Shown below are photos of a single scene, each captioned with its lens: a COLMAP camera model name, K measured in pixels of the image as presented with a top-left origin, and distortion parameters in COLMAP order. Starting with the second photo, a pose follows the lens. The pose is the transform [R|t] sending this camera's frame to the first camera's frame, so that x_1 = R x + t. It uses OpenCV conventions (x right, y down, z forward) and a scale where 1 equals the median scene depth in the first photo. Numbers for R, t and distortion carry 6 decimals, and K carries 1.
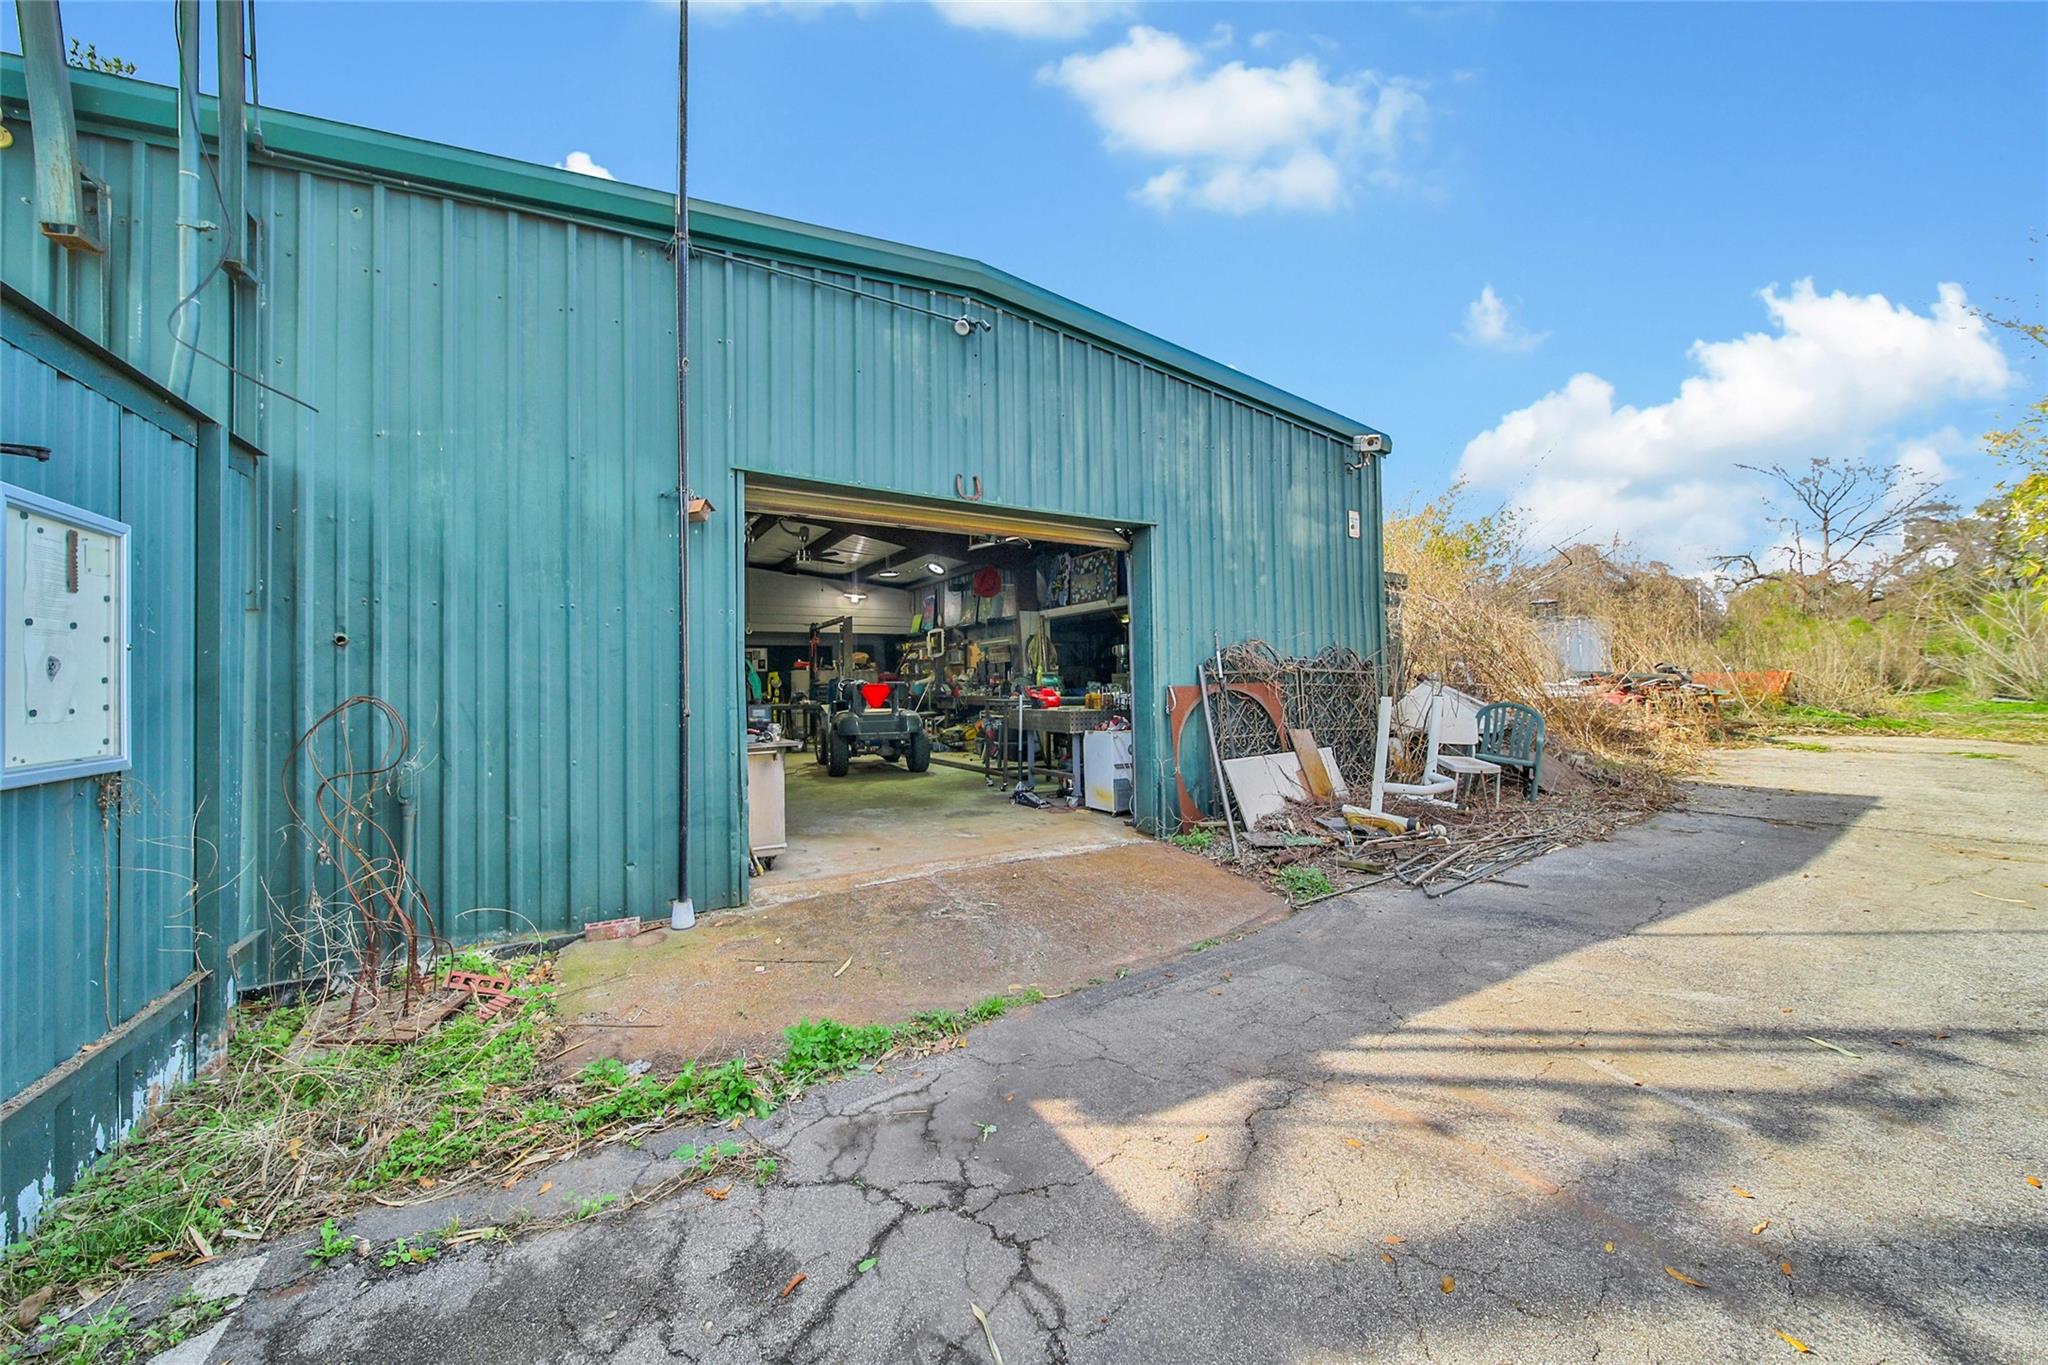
lens RADIAL K [[755.3, 0, 1025.5], [0, 755.3, 674.0], [0, 0, 1]] dist [-0.000096, -0.000040]
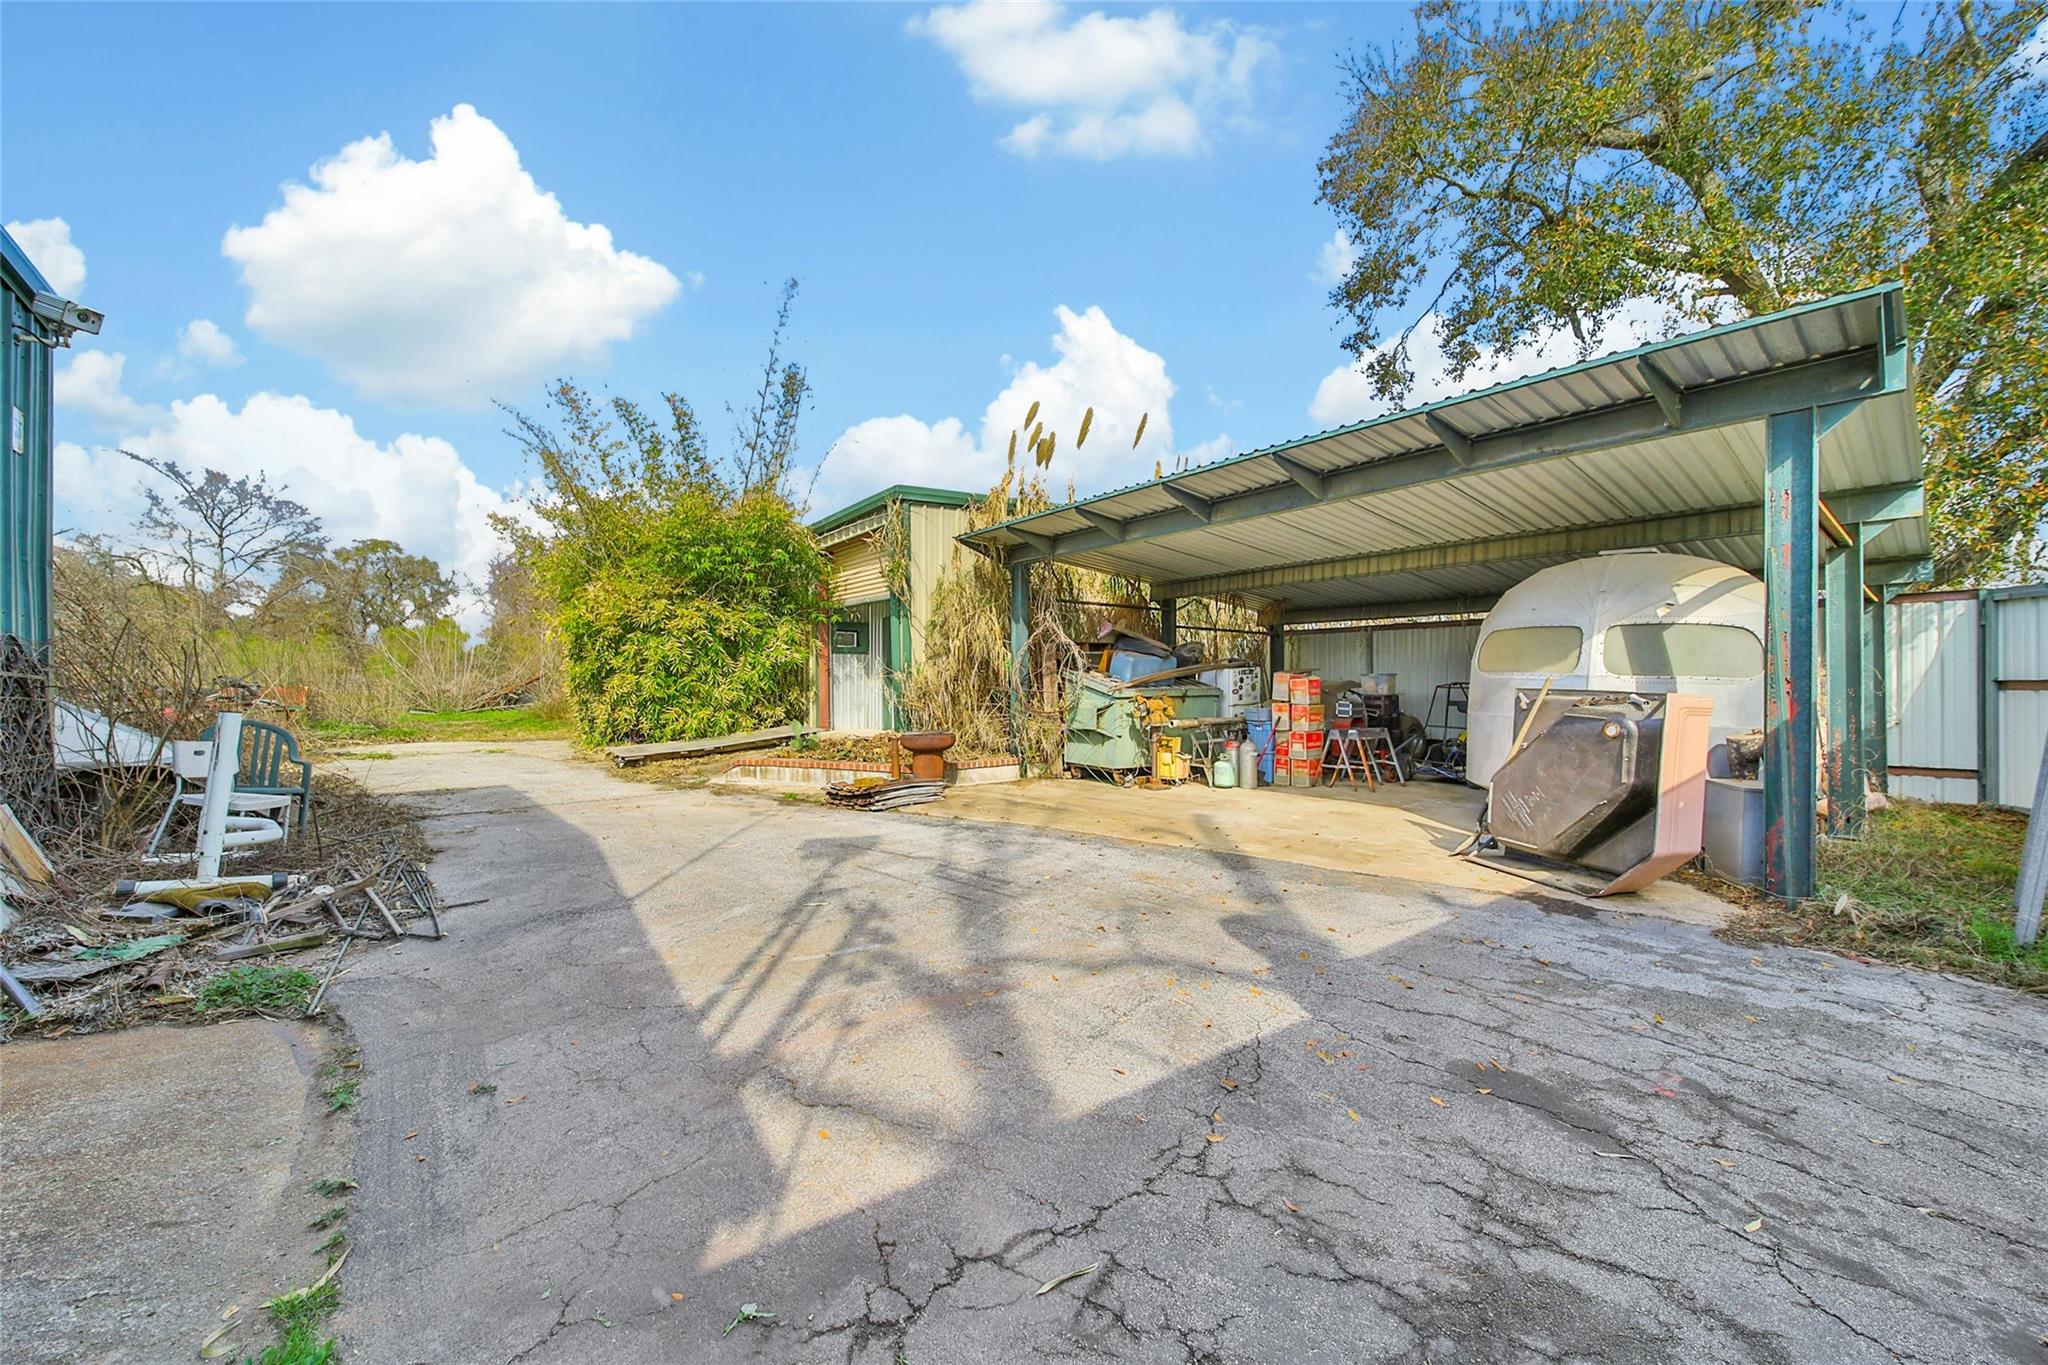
lens RADIAL K [[755.3, 0, 1025.8], [0, 755.3, 689.2], [0, 0, 1]] dist [-0.000096, -0.000040]
pose [[-0.124753, 0.013995, 0.992089, -0.696726], [-0.009628, 0.999836, -0.015315, 0.025383], [-0.992141, -0.011463, -0.124598, 0.738776]]
